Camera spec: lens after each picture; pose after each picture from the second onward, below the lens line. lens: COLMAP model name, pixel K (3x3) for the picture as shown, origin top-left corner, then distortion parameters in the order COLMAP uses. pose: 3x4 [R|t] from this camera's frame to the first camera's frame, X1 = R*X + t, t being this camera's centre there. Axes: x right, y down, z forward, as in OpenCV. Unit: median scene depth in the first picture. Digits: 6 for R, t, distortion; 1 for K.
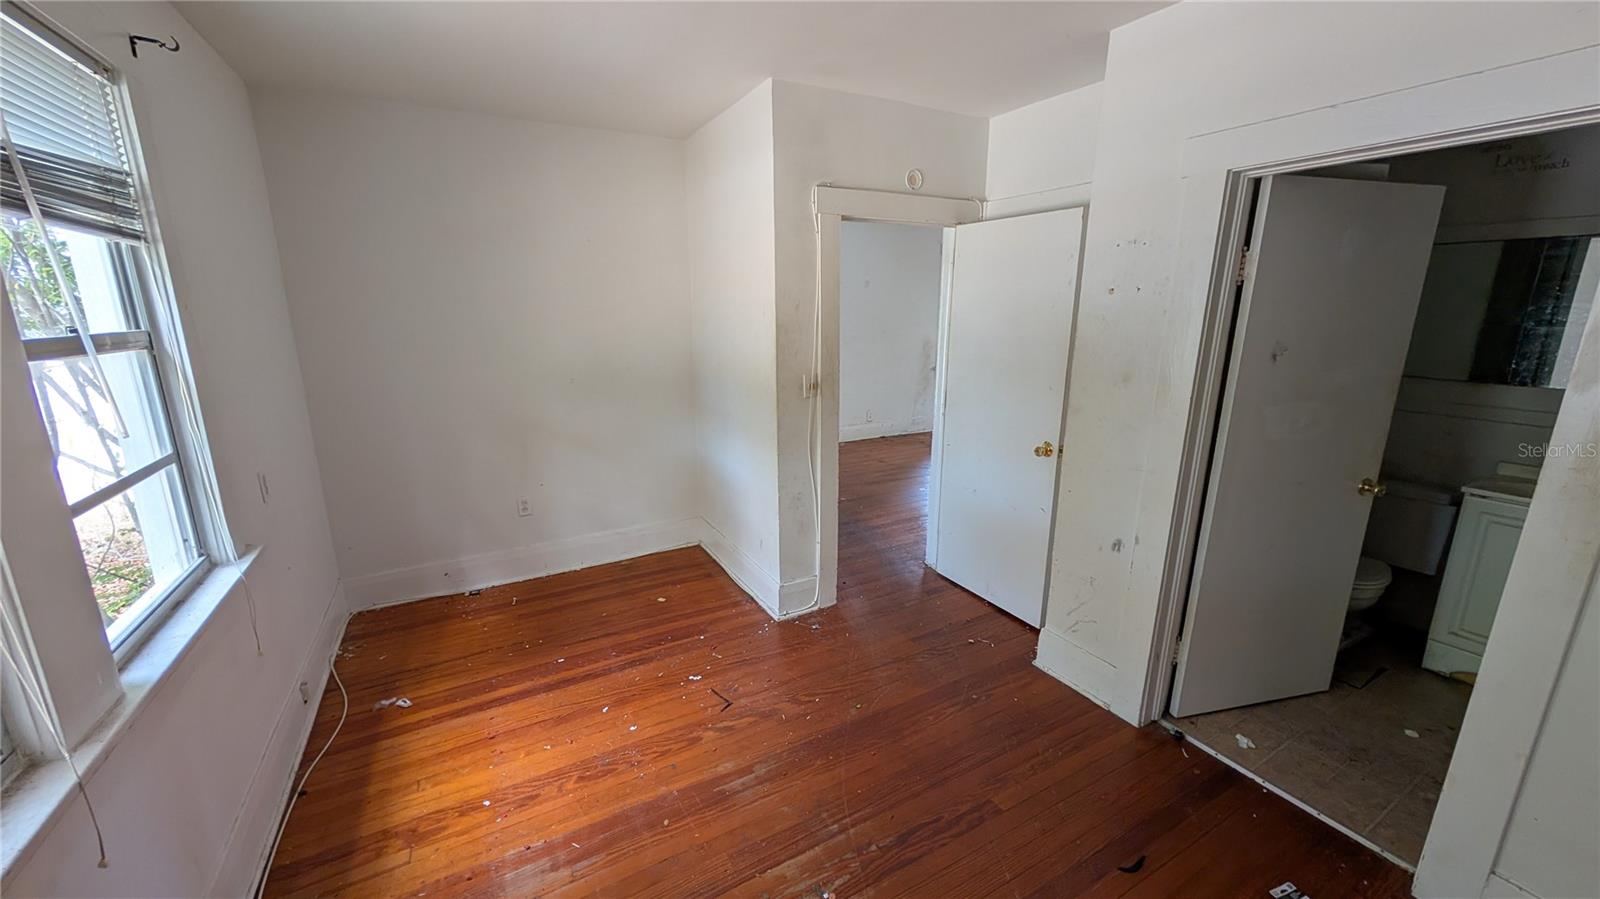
lens RADIAL K [[600.5, 0, 798.3], [0, 600.5, 454.7], [0, 0, 1]] dist [0.000767, -0.000098]
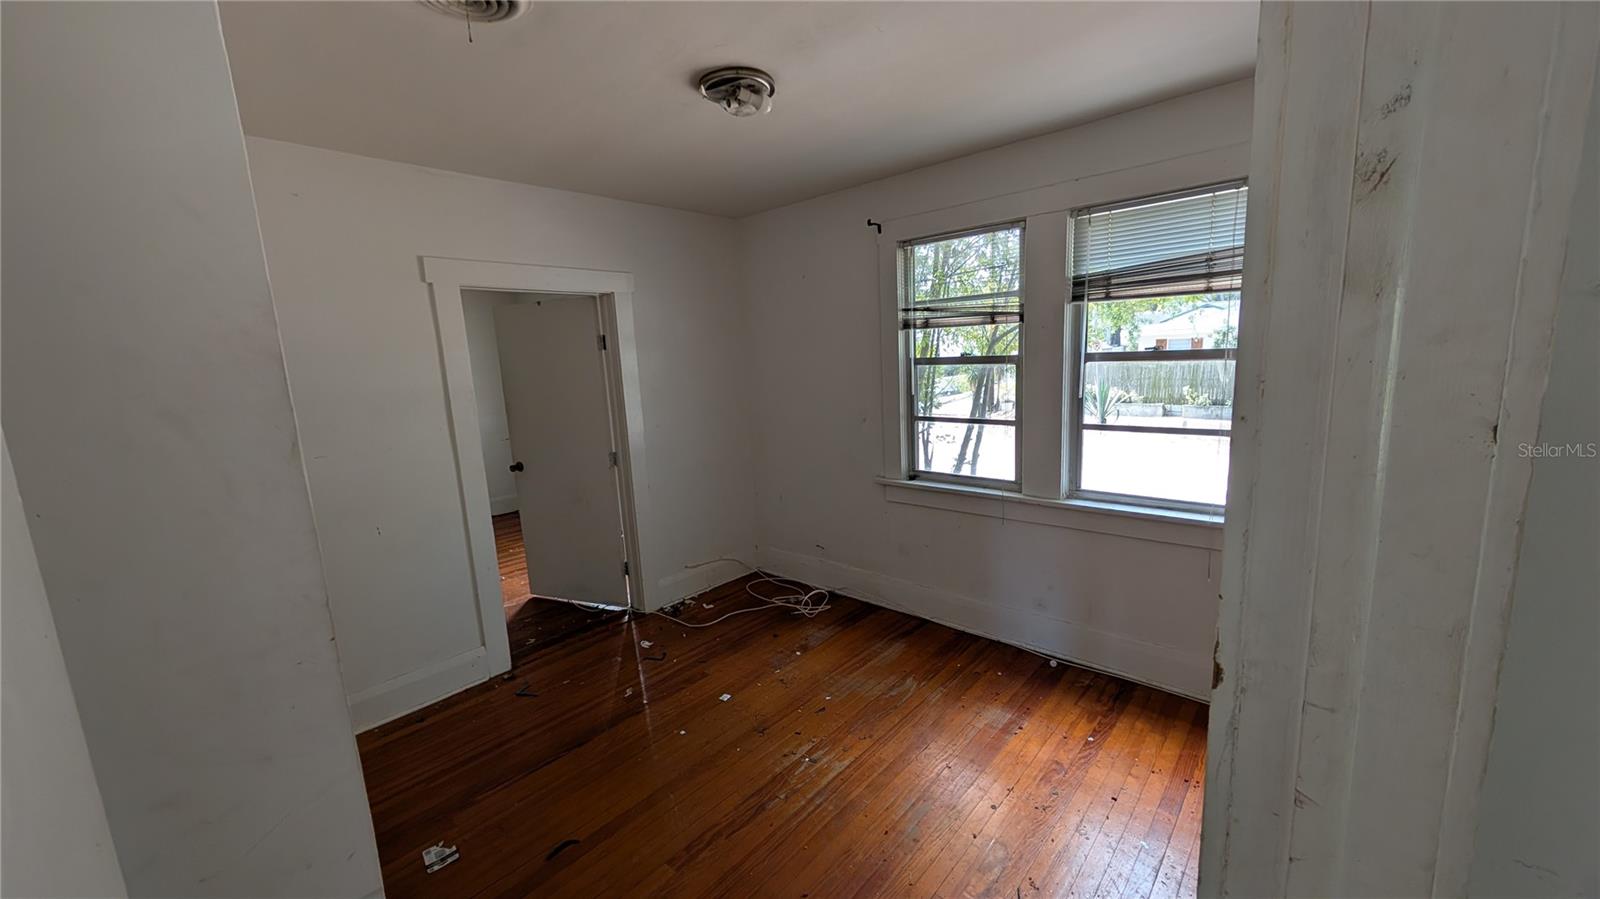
lens RADIAL K [[600.5, 0, 798.3], [0, 600.5, 454.7], [0, 0, 1]] dist [0.000767, -0.000098]
pose [[-0.946339, 0.101666, -0.306767, 0.391311], [-0.022974, 0.925665, 0.377647, -0.437981], [0.322357, 0.364429, -0.873657, 1.793247]]
